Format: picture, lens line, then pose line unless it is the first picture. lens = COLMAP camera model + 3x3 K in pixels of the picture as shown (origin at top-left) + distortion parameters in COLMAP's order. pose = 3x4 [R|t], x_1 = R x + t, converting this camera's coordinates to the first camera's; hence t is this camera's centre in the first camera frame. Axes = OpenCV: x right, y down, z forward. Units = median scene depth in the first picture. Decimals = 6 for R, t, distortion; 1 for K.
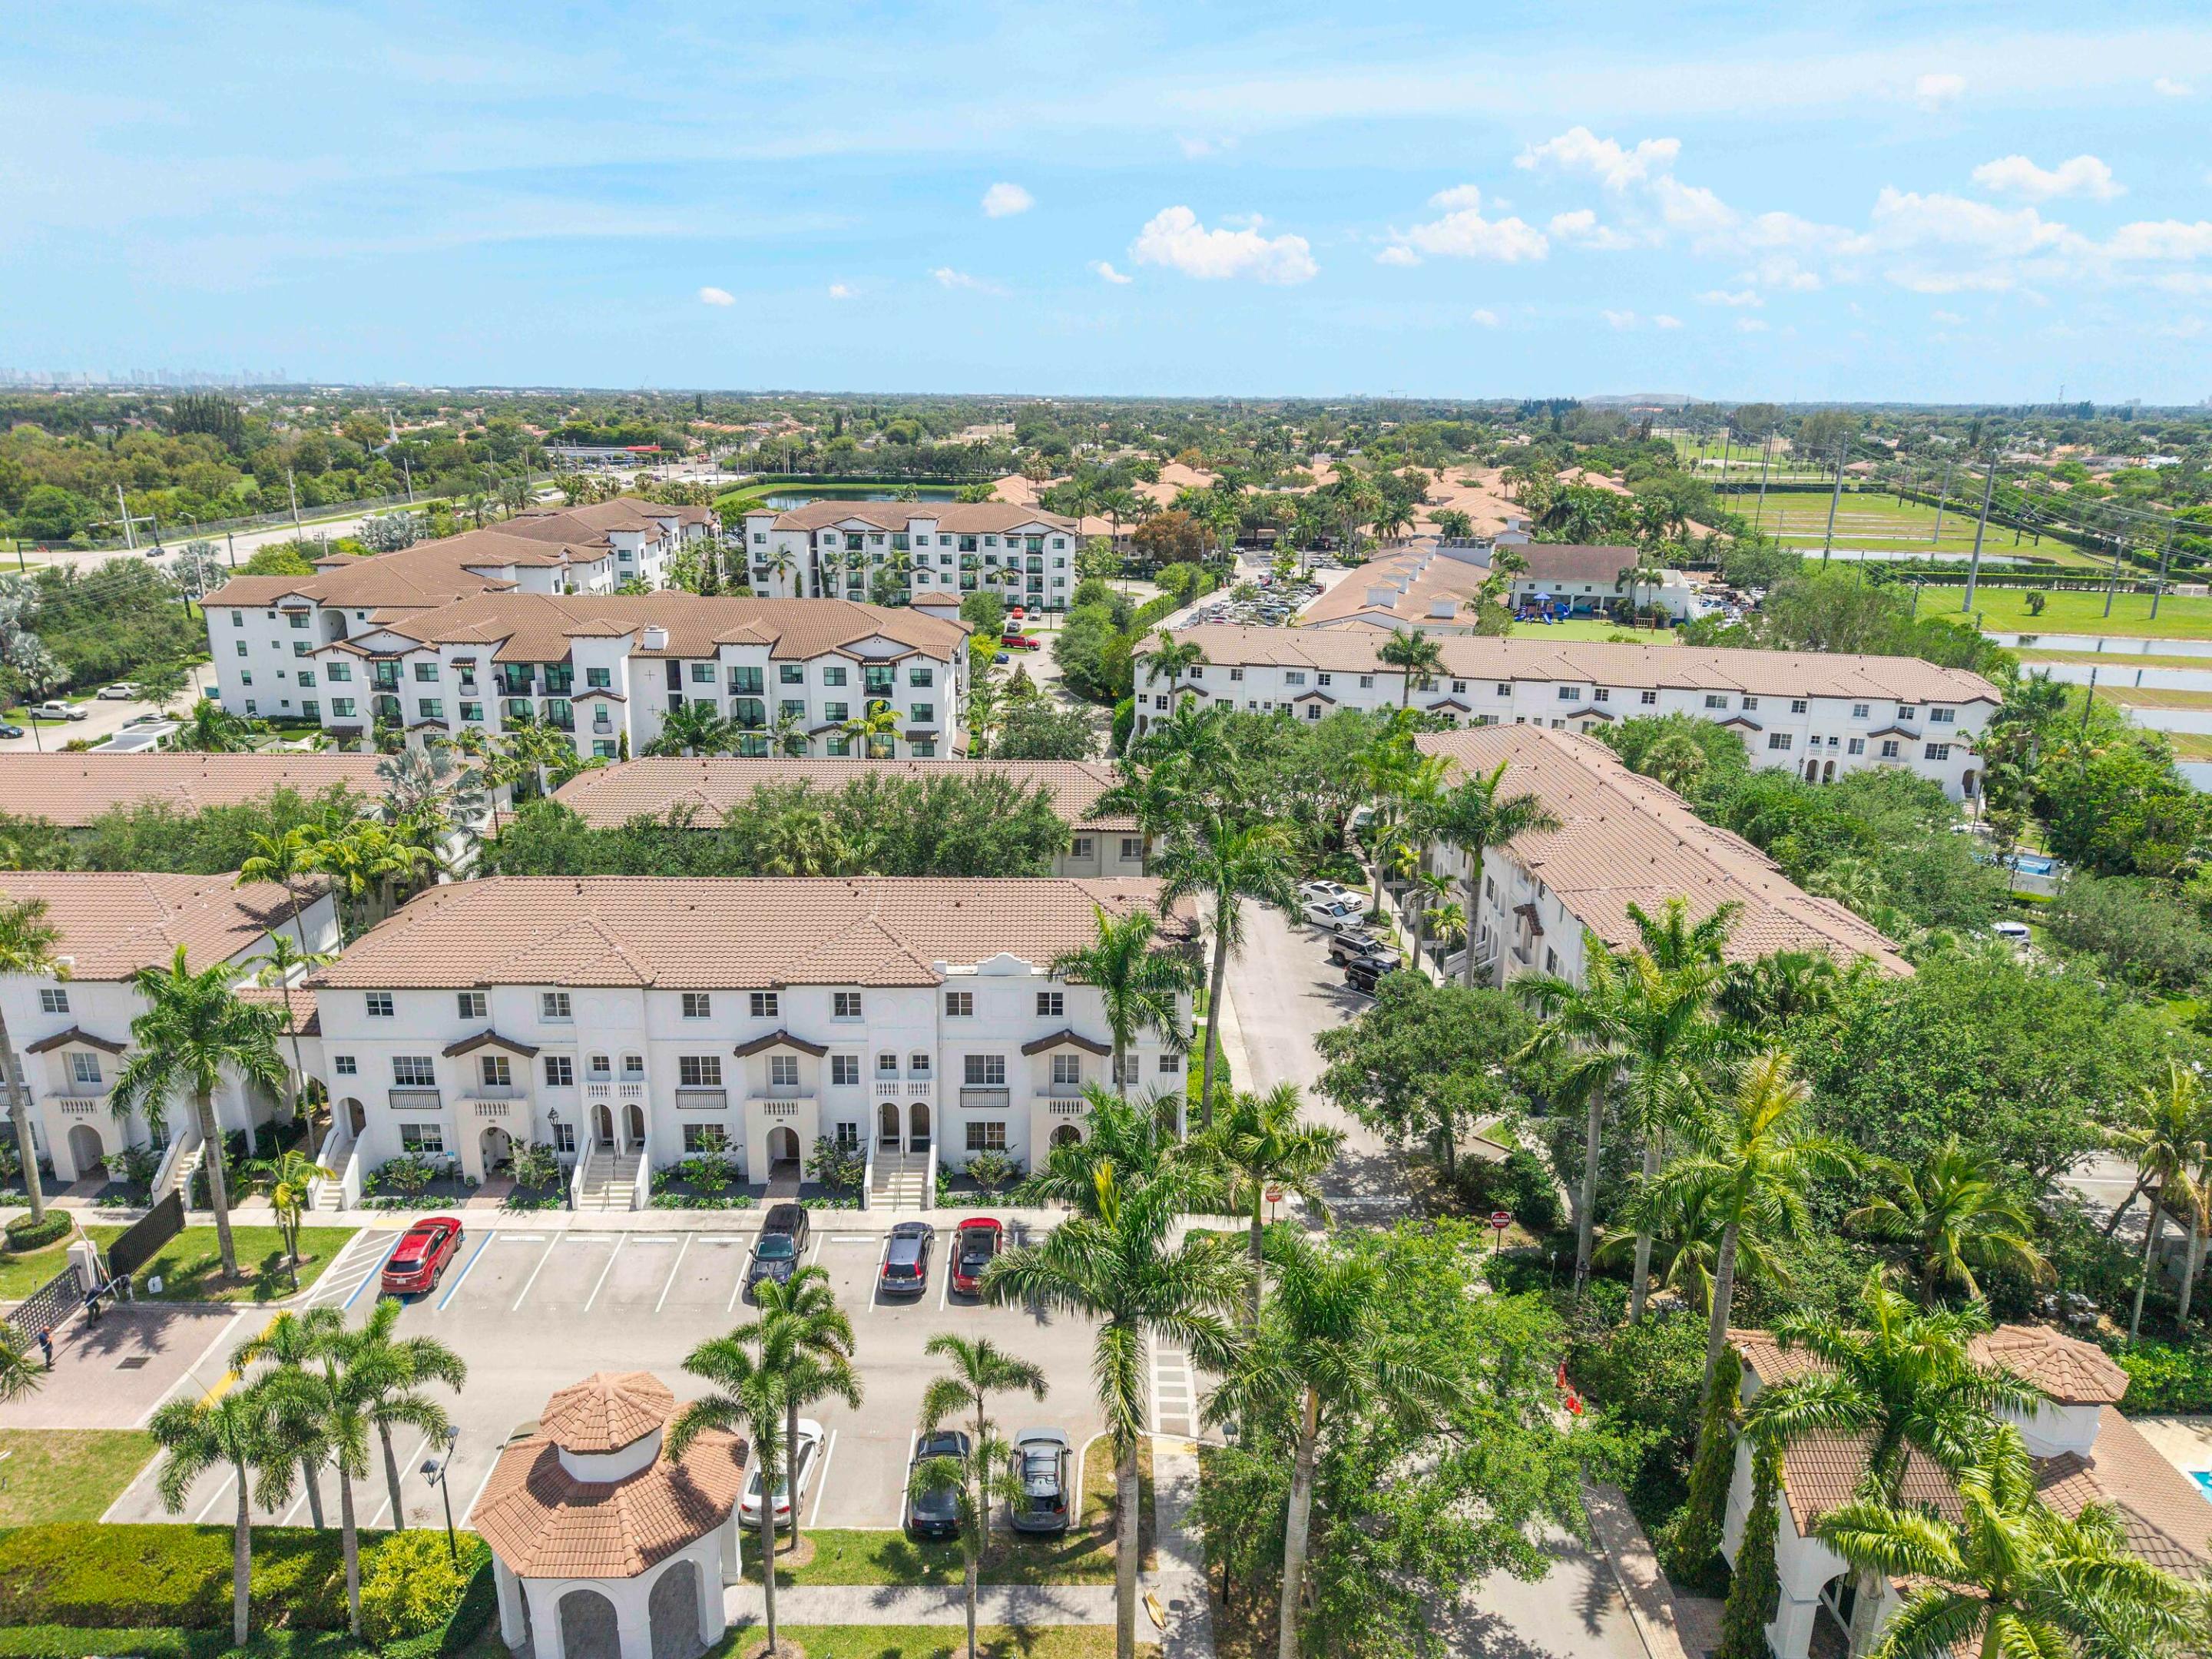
lens RADIAL K [[1500.4, 0, 1115.9], [0, 1500.4, 865.6], [0, 0, 1]] dist [0.081781, -0.144523]
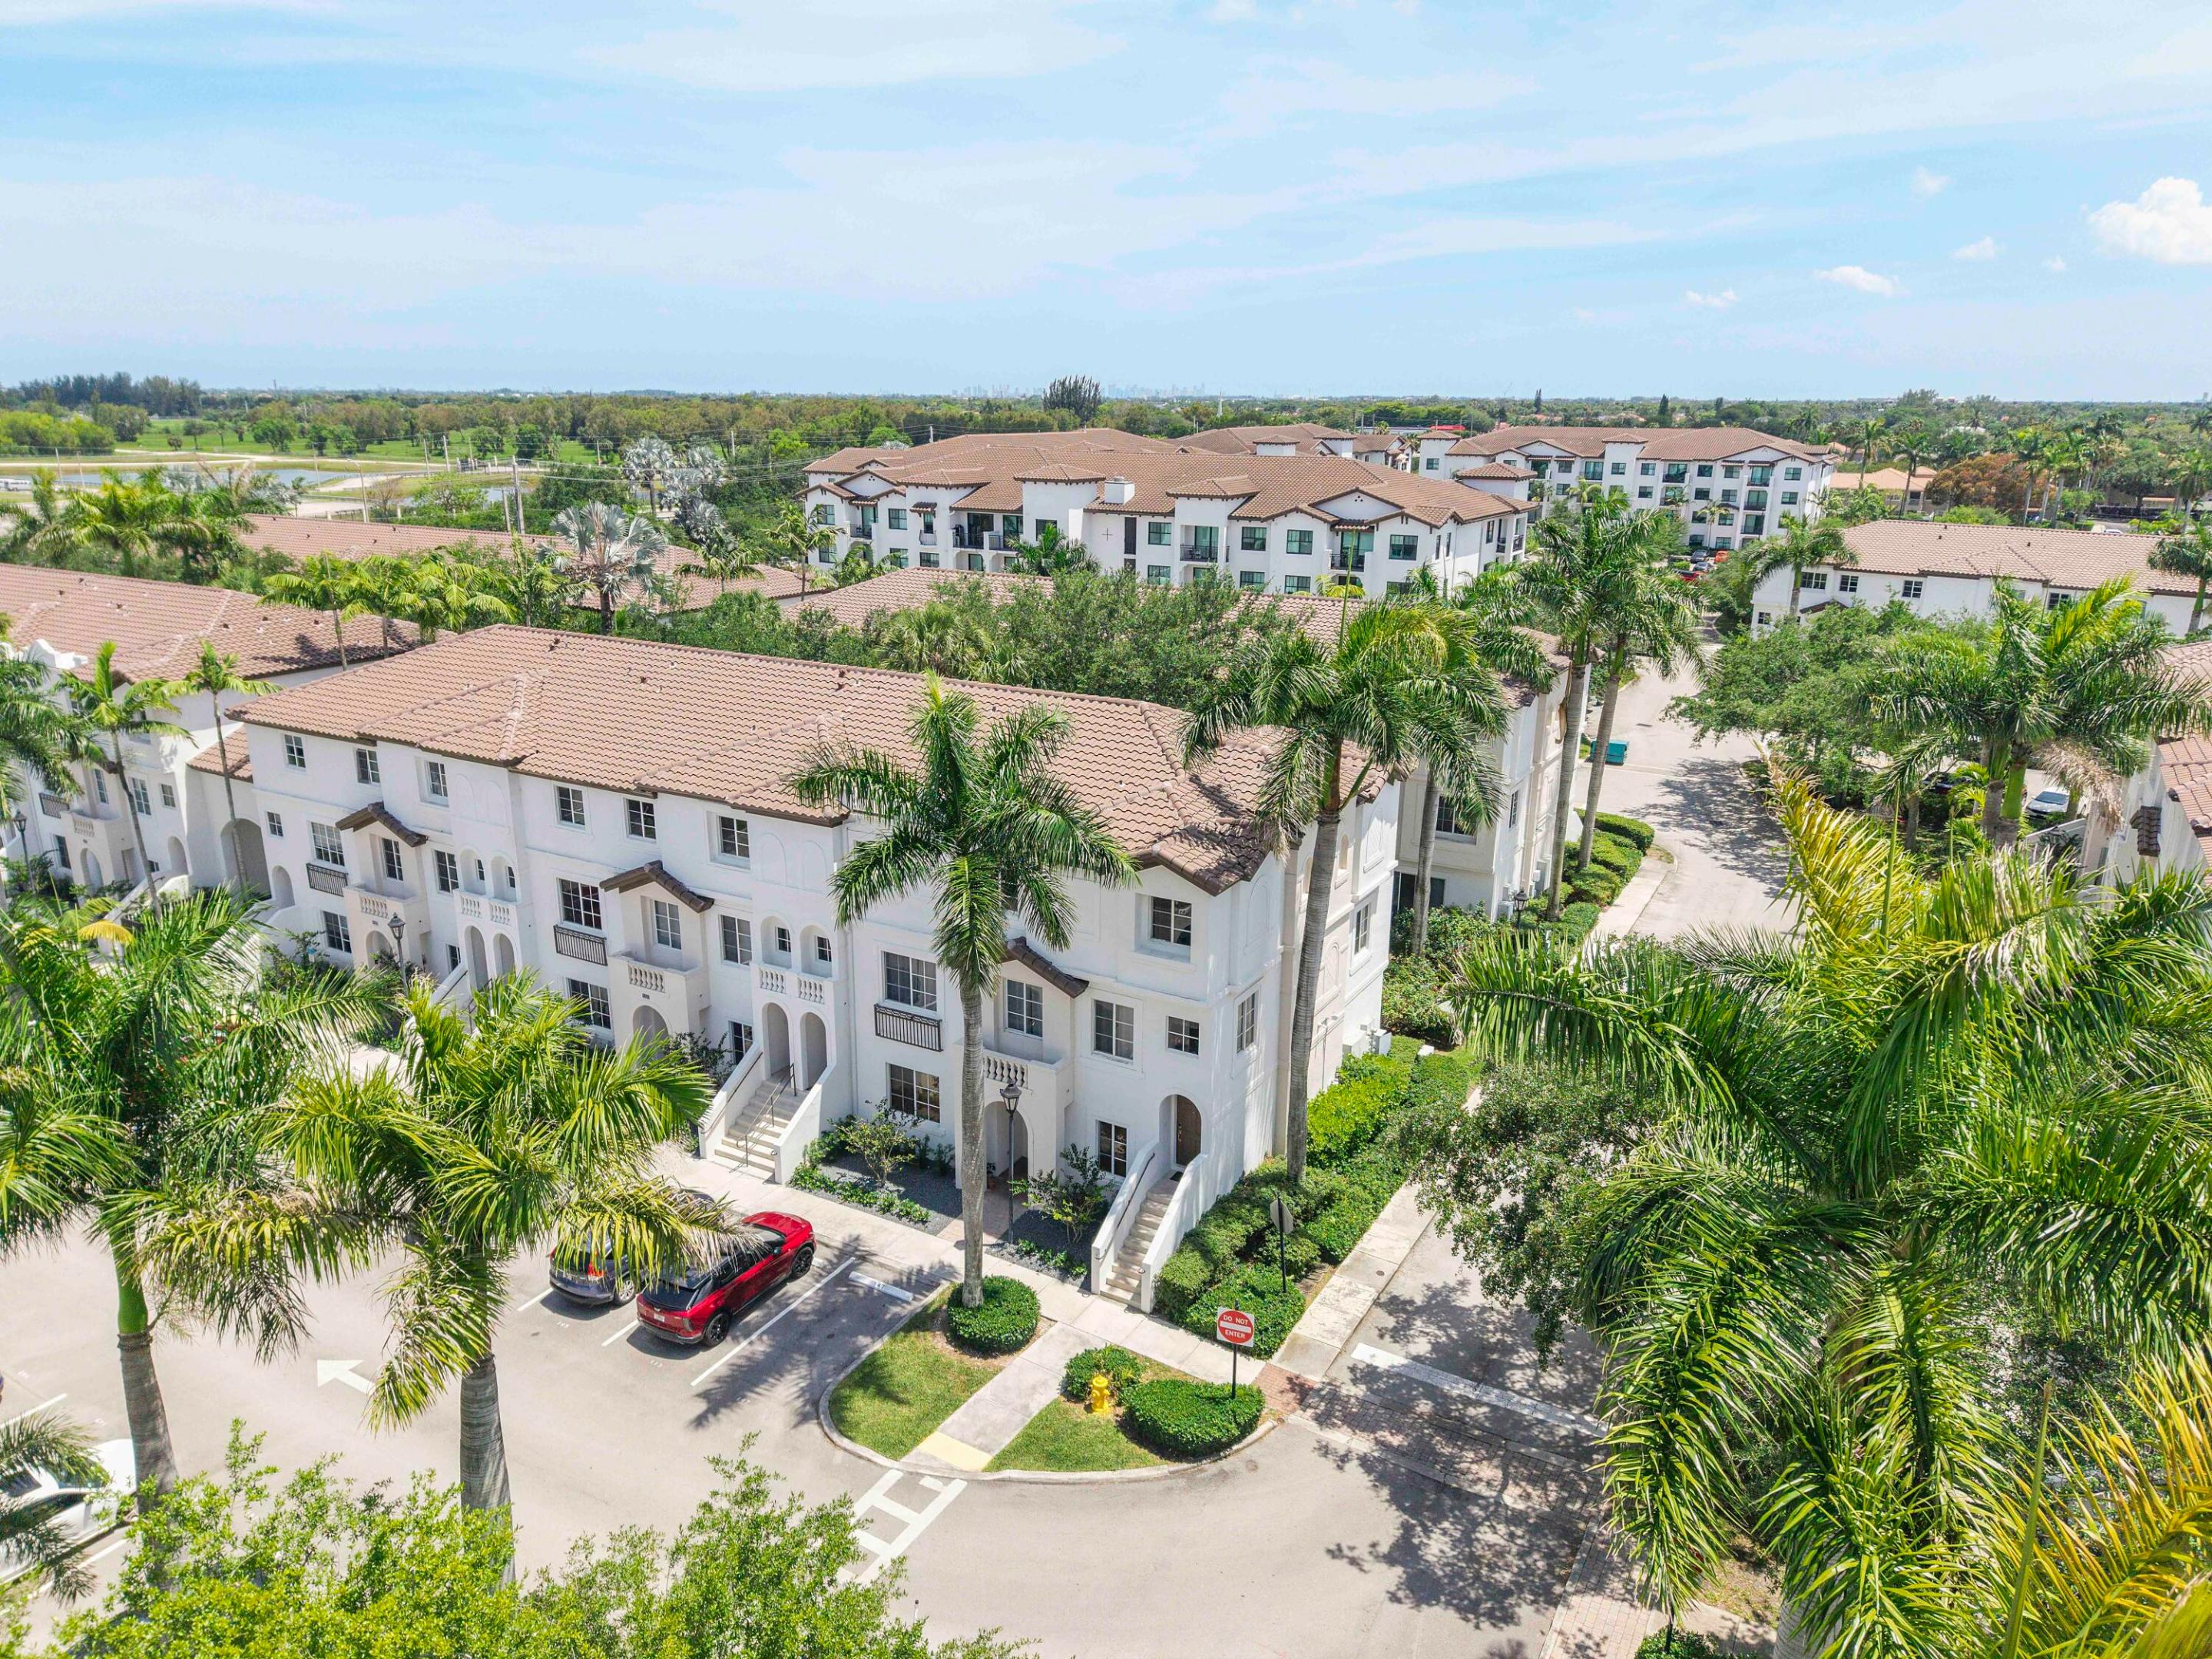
lens RADIAL K [[1488.8, 0, 1112.8], [0, 1488.8, 859.4], [0, 0, 1]] dist [0.039237, -0.040323]
pose [[0.856140, 0.147208, -0.495332, 0.170109], [-0.151634, 0.987934, 0.031519, 0.035721], [0.493995, 0.048125, 0.868132, 0.329123]]
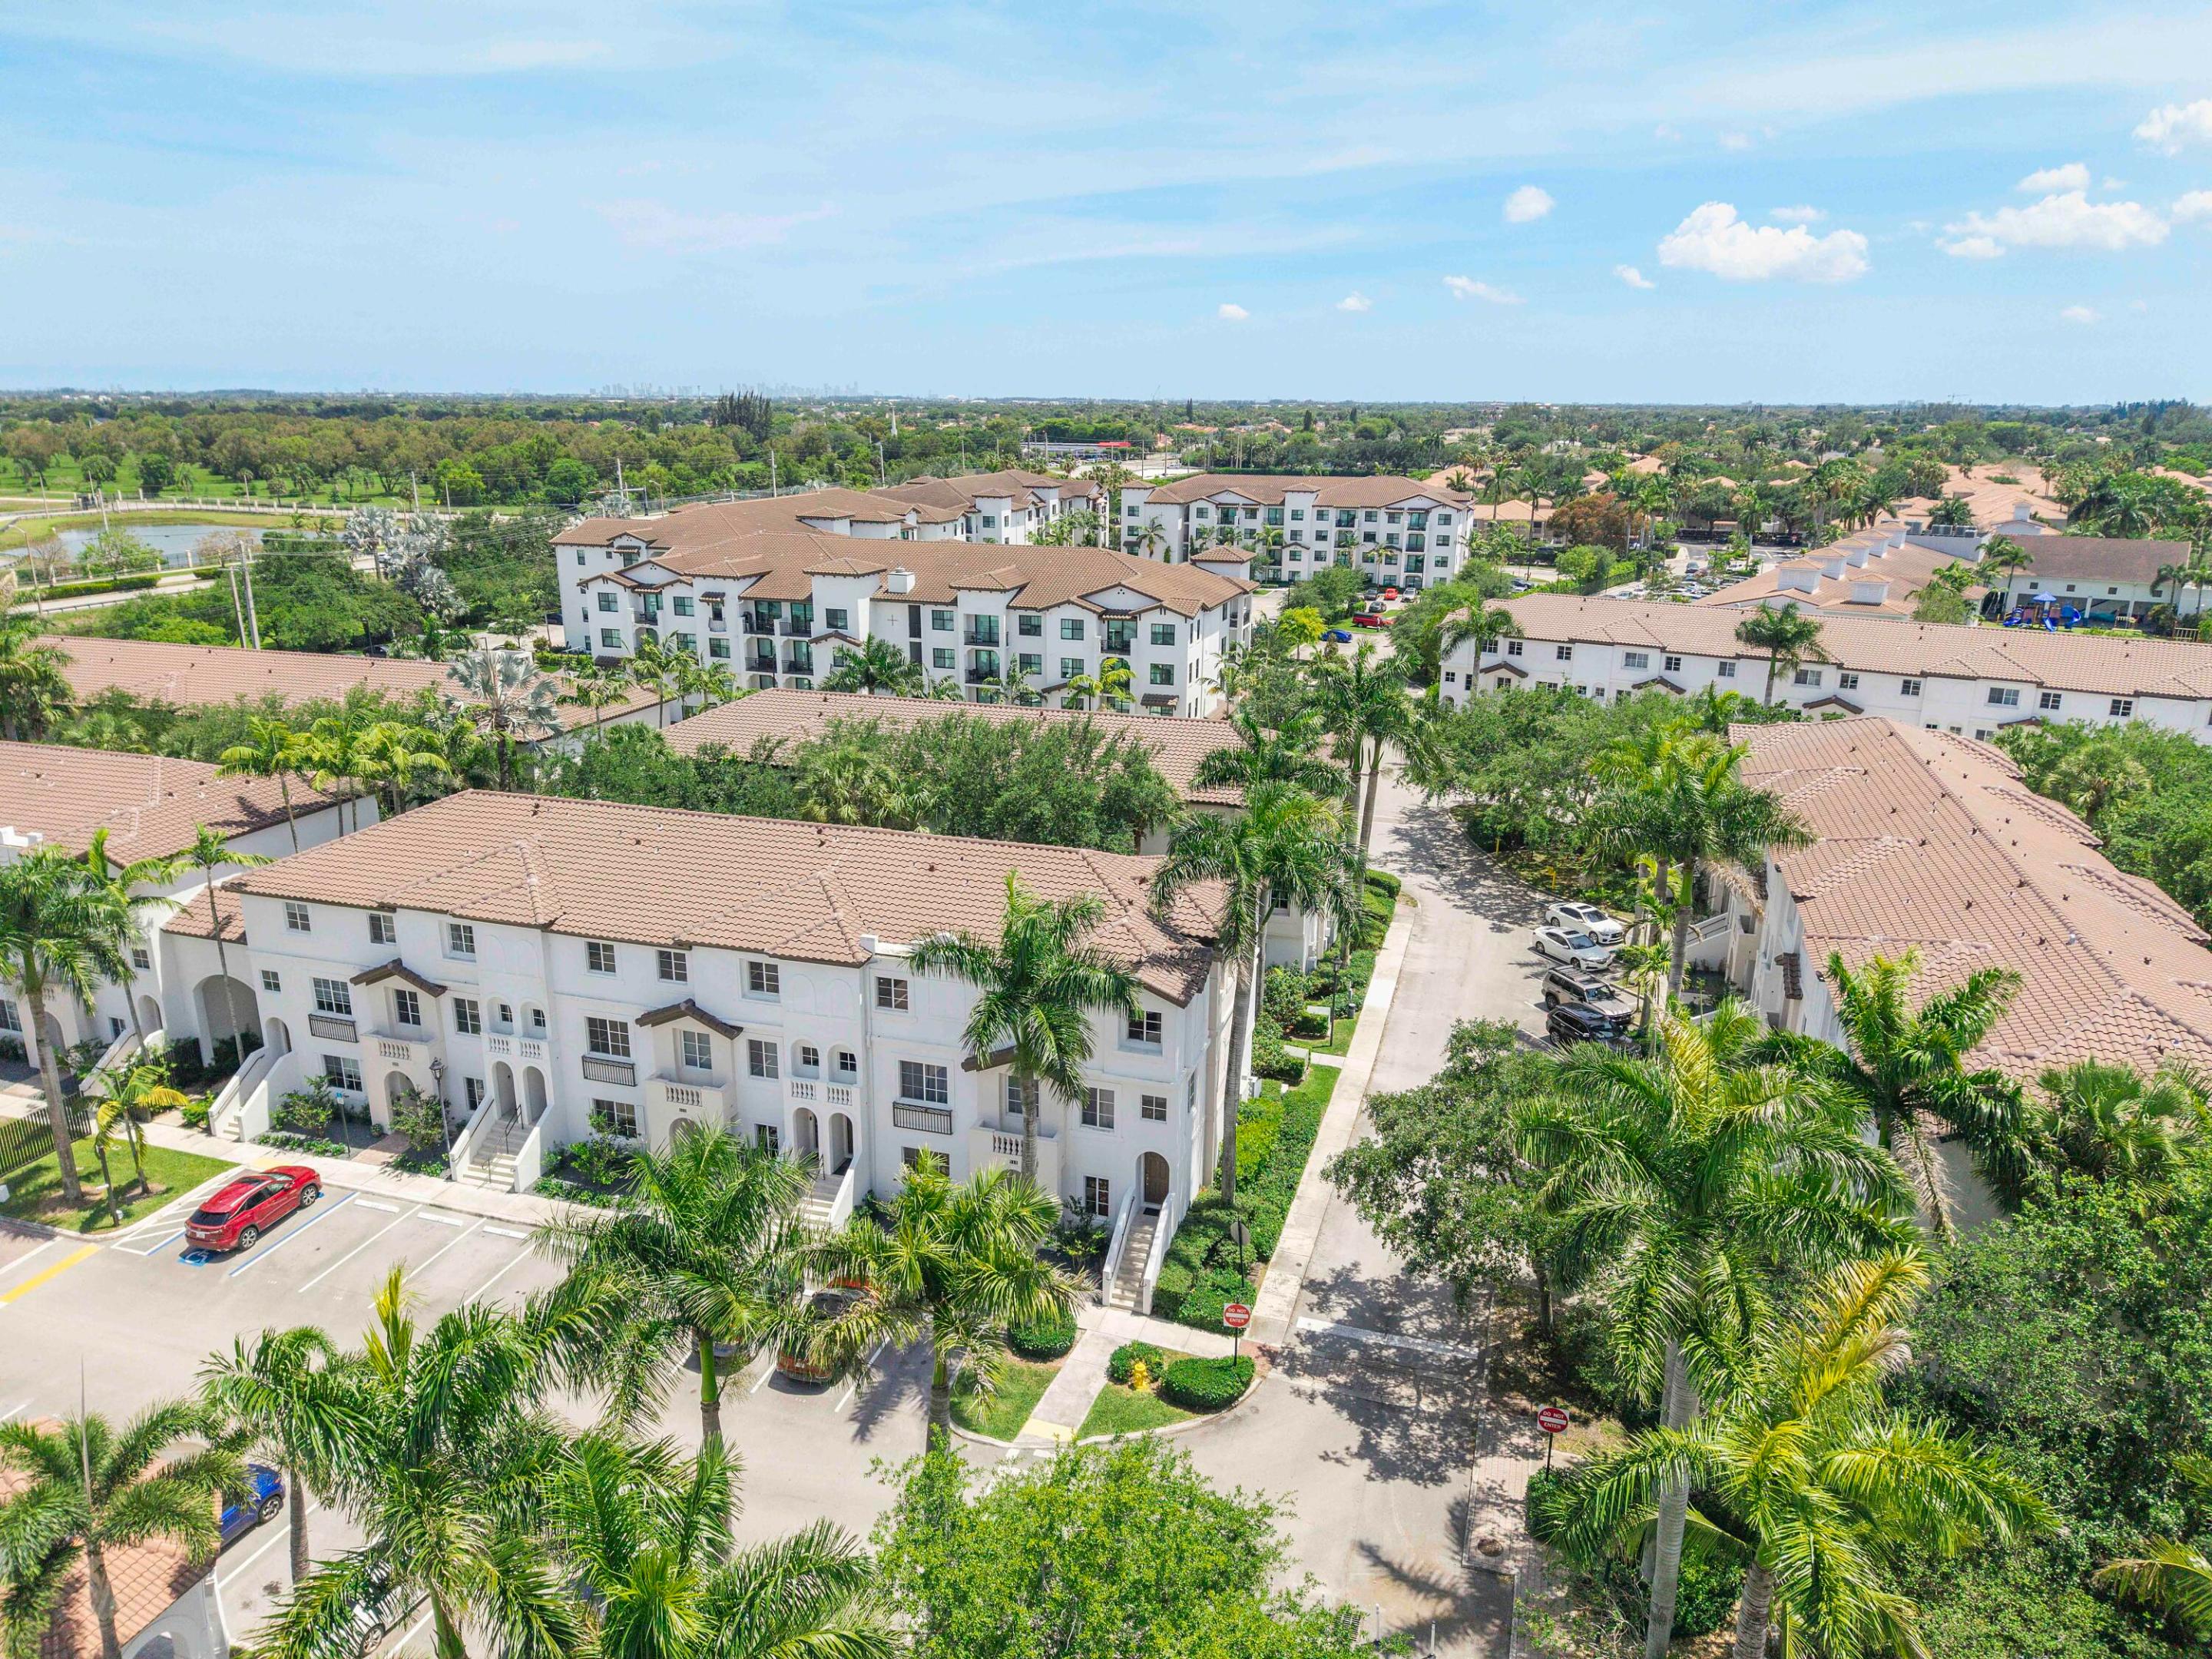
lens RADIAL K [[1488.8, 0, 1112.8], [0, 1488.8, 859.4], [0, 0, 1]] dist [0.039237, -0.040323]
pose [[0.948650, 0.089935, -0.303272, 0.143097], [-0.092231, 0.995715, 0.006773, 0.004793], [0.302582, 0.021546, 0.952880, 0.188021]]
